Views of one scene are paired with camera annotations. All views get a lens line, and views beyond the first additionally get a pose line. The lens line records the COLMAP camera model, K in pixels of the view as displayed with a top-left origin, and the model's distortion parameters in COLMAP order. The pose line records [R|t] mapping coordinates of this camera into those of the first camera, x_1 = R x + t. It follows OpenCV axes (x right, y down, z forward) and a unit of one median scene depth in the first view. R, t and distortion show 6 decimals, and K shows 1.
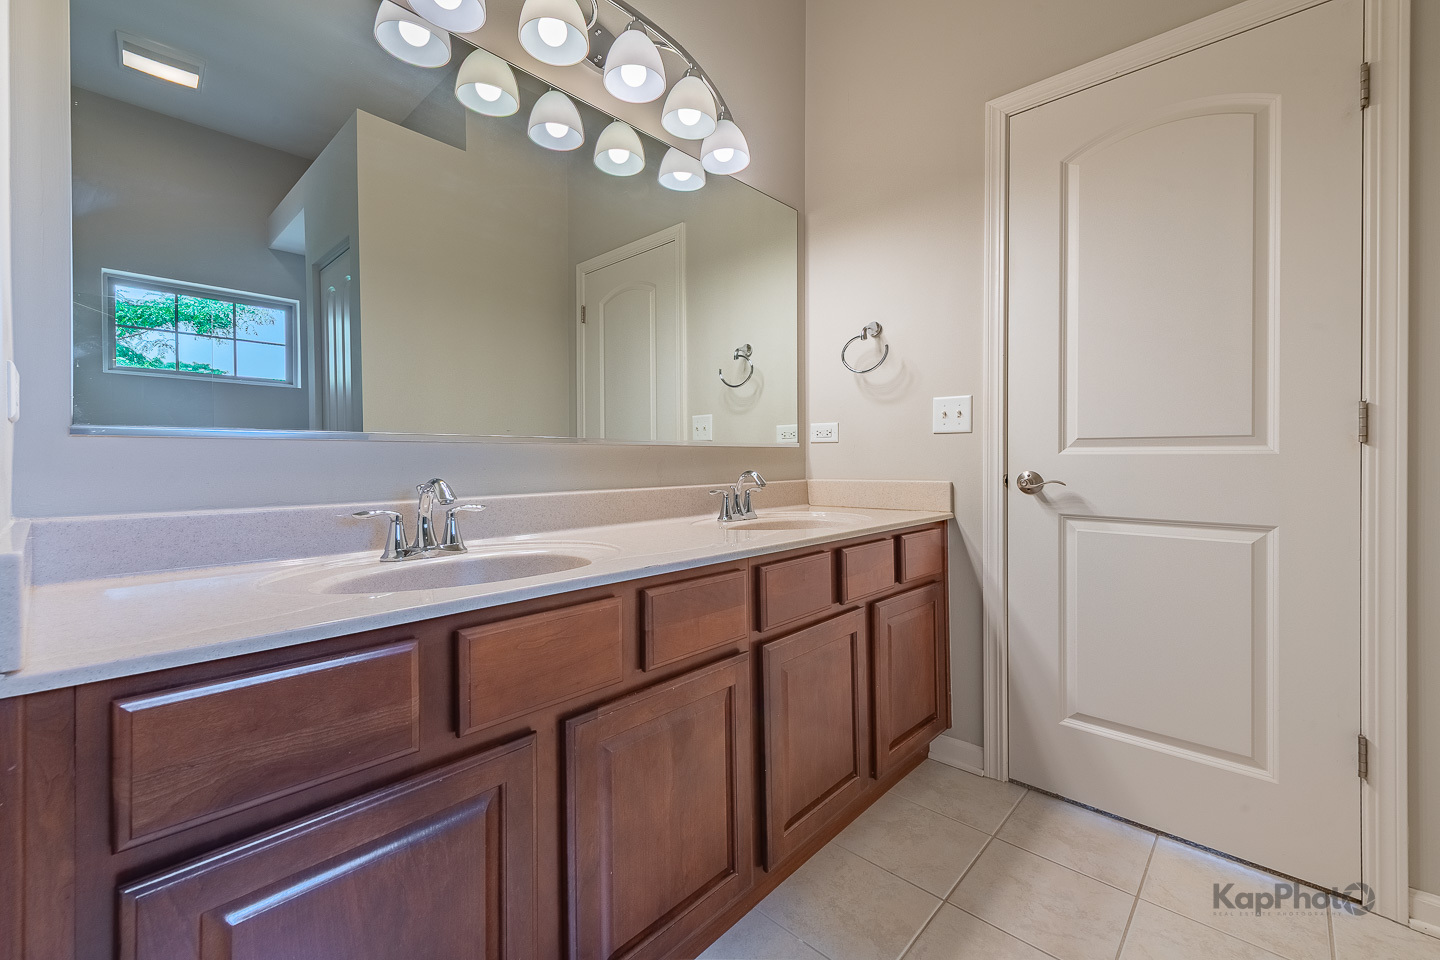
lens RADIAL K [[586.9, 0, 745.4], [0, 586.9, 459.7], [0, 0, 1]] dist [0.010681, -0.002667]
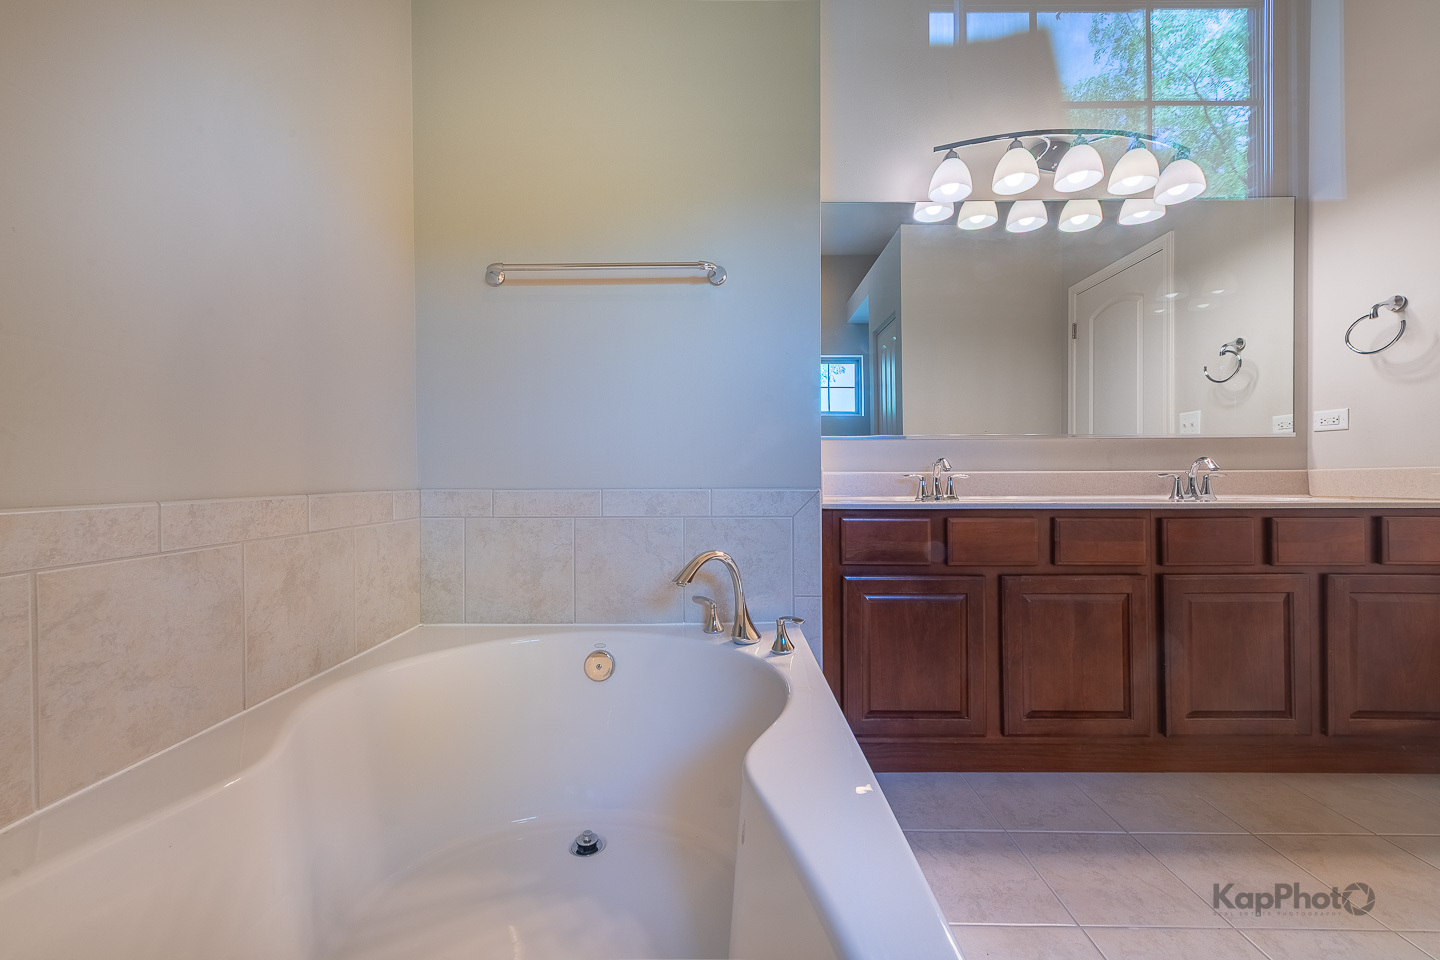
lens RADIAL K [[586.9, 0, 720.3], [0, 586.9, 475.8], [0, 0, 1]] dist [0.010681, -0.002667]
pose [[0.645648, 0.003419, -0.763628, 0.273501], [-0.002521, 0.999994, 0.002345, 0.054146], [0.763631, 0.000411, 0.645653, -0.455761]]
